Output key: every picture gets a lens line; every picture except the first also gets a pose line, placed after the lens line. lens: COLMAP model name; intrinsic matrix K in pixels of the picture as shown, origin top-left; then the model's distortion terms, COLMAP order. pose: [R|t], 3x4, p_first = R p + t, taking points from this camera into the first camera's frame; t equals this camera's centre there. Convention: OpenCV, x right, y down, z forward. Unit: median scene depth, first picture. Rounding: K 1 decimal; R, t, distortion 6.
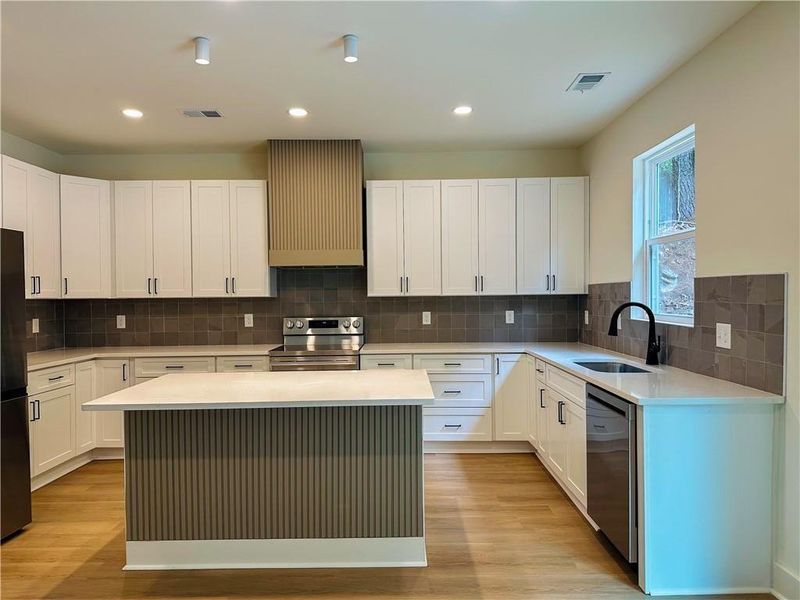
lens RADIAL K [[559.3, 0, 402.2], [0, 559.3, 303.0], [0, 0, 1]] dist [0.050187, -0.000773]
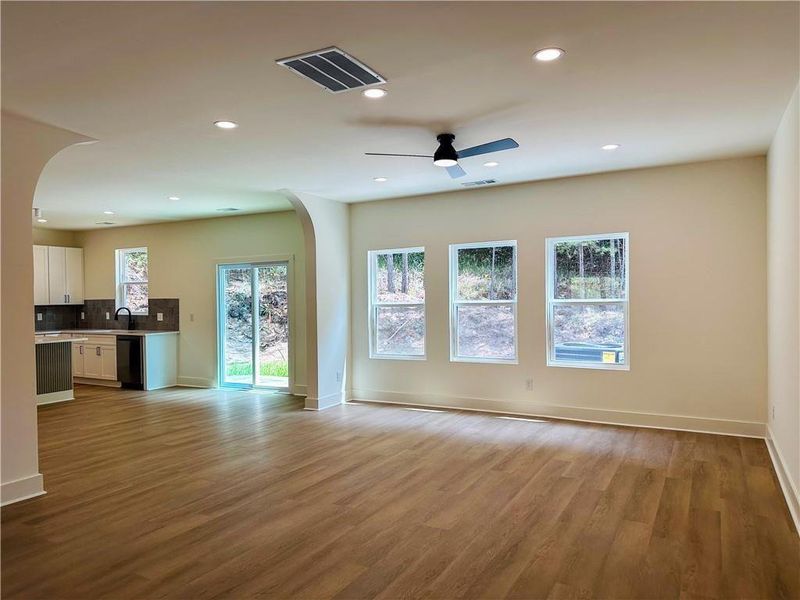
lens RADIAL K [[559.3, 0, 402.2], [0, 559.3, 303.0], [0, 0, 1]] dist [0.050187, -0.000773]
pose [[0.477672, -0.000346, 0.878538, -1.295300], [0.018854, 0.999774, -0.009858, 0.029411], [-0.878336, 0.021273, 0.477571, -1.412606]]
